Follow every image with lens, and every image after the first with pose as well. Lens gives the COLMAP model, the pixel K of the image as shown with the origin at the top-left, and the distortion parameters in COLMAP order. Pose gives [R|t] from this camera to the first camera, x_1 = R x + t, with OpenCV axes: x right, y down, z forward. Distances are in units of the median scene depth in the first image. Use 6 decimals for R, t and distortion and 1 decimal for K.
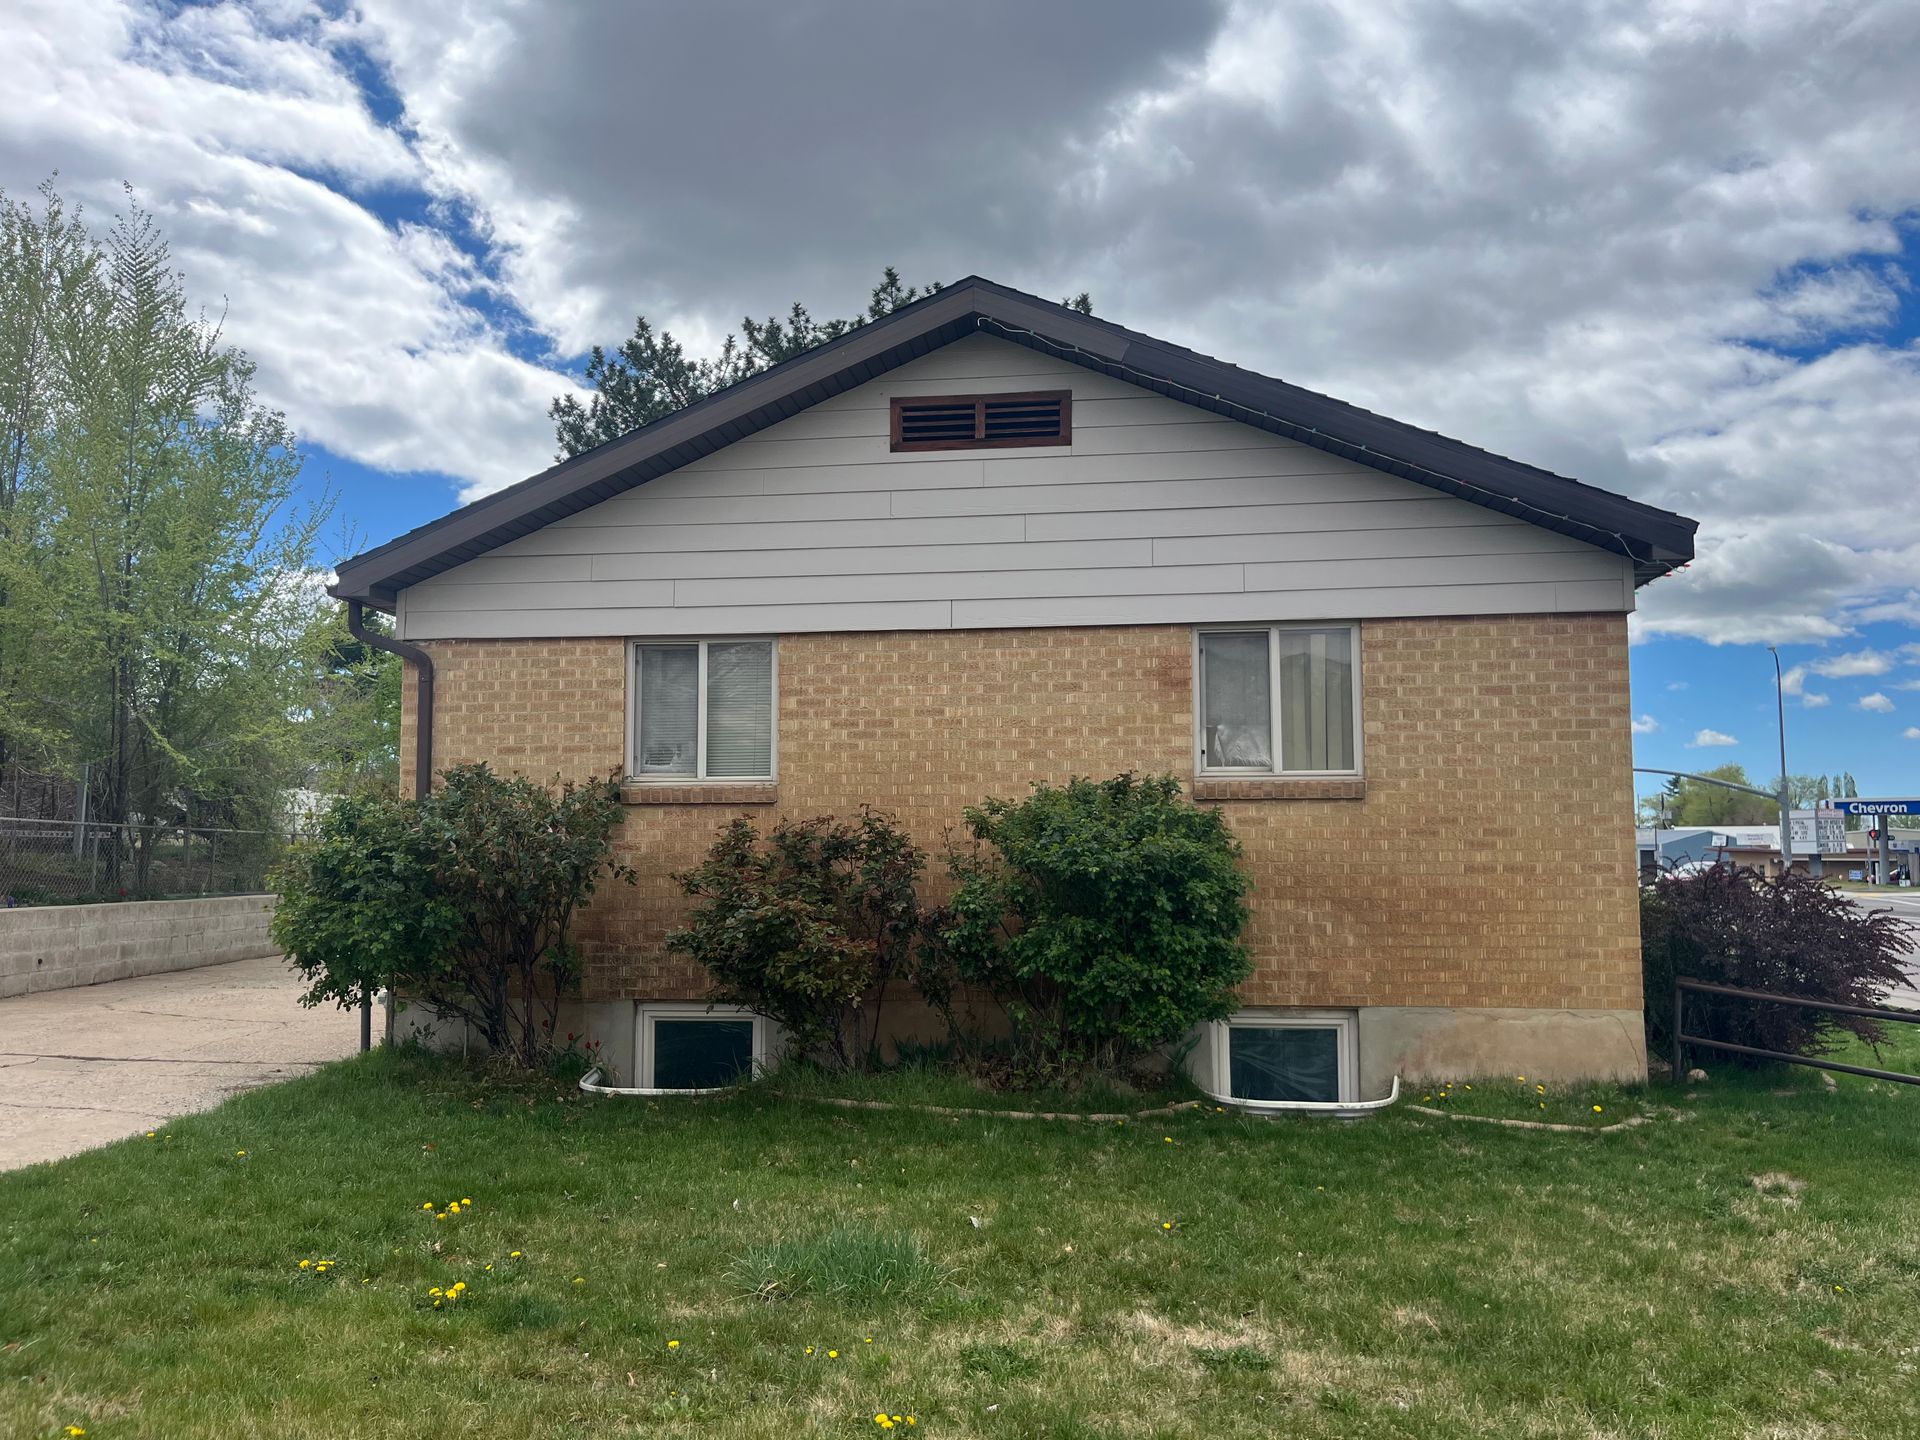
lens RADIAL K [[1455.7, 0, 956.7], [0, 1455.7, 716.7], [0, 0, 1]] dist [0.047623, -0.062576]
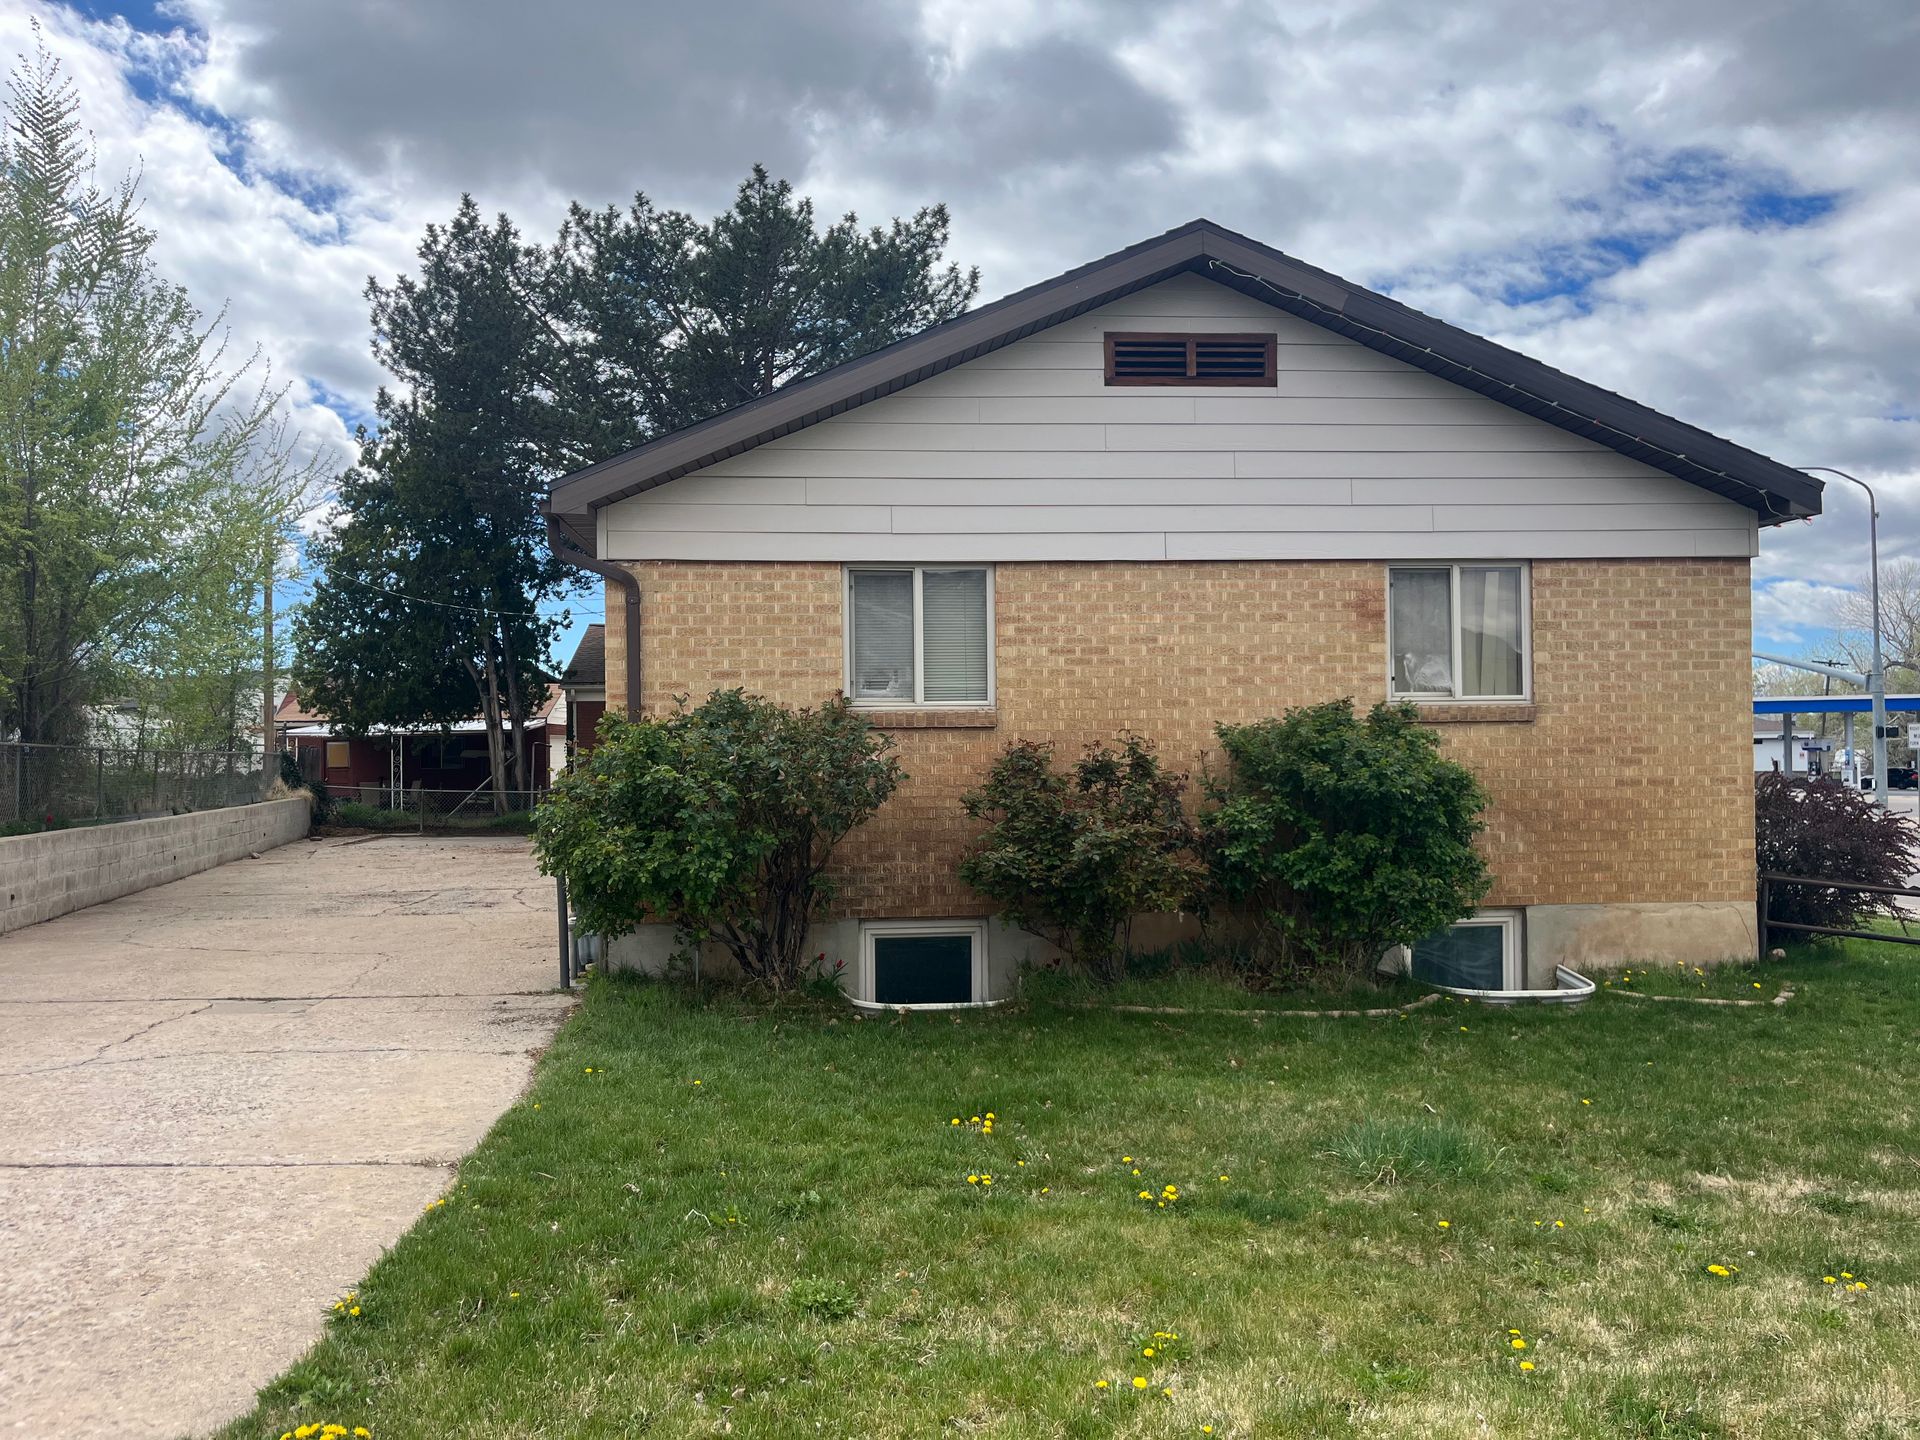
lens RADIAL K [[1455.7, 0, 939.7], [0, 1455.7, 721.1], [0, 0, 1]] dist [0.047623, -0.062576]
pose [[0.978412, -0.004199, 0.206619, -0.389040], [-0.010087, 0.997631, 0.068043, -0.015182], [-0.206416, -0.068659, 0.976053, 0.002113]]
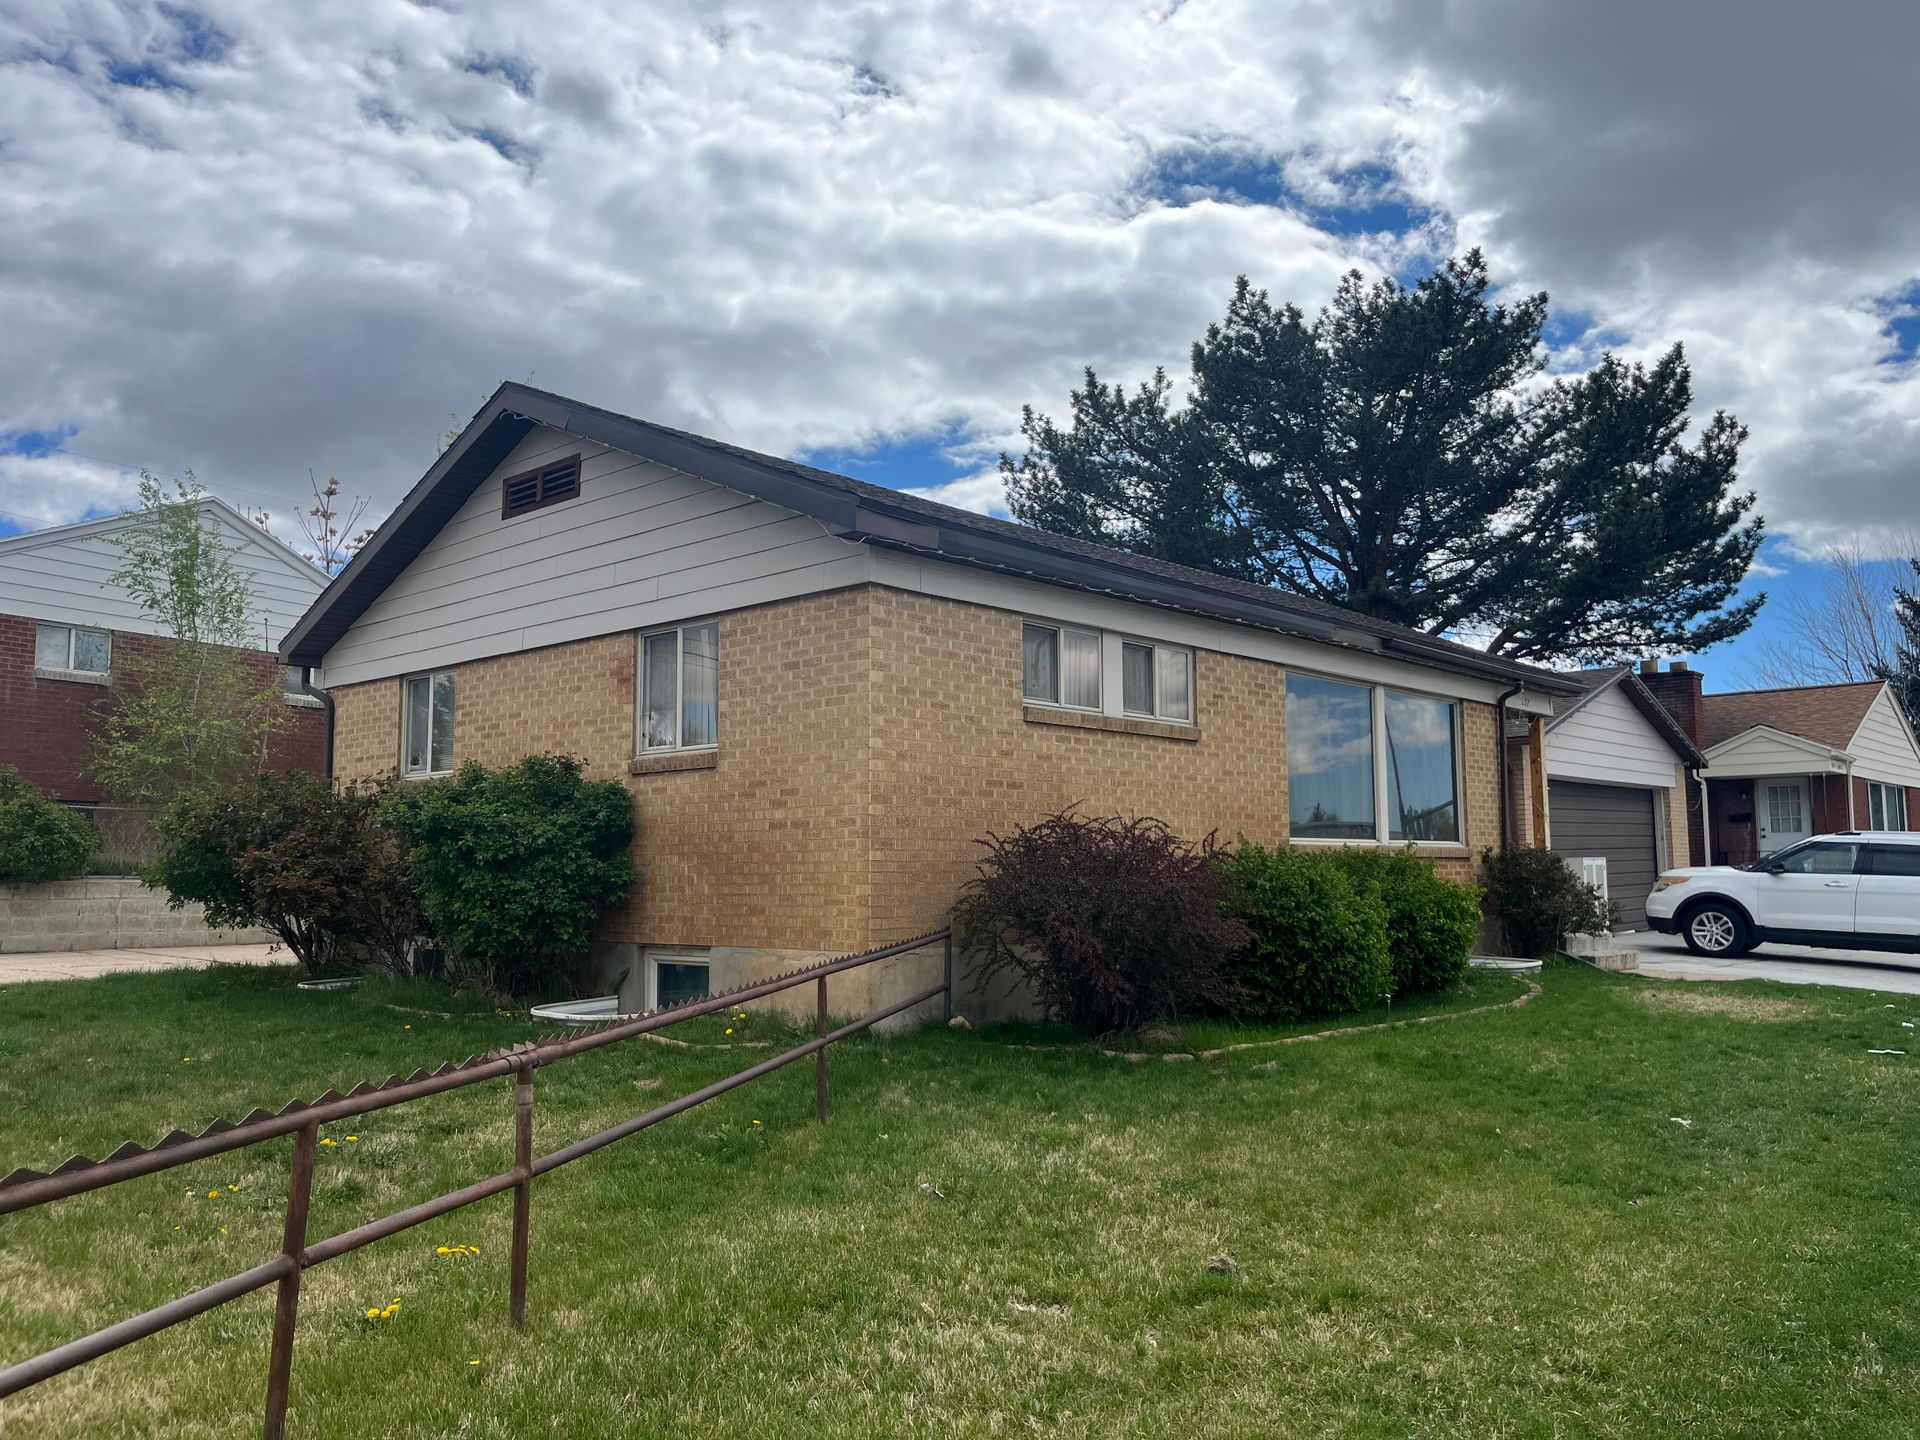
lens RADIAL K [[1455.7, 0, 965.3], [0, 1455.7, 721.8], [0, 0, 1]] dist [0.047623, -0.062576]
pose [[0.816375, -0.059485, -0.574451, 1.088761], [0.054245, 0.998182, -0.026273, 0.059980], [0.574969, -0.009712, 0.818117, 0.163770]]
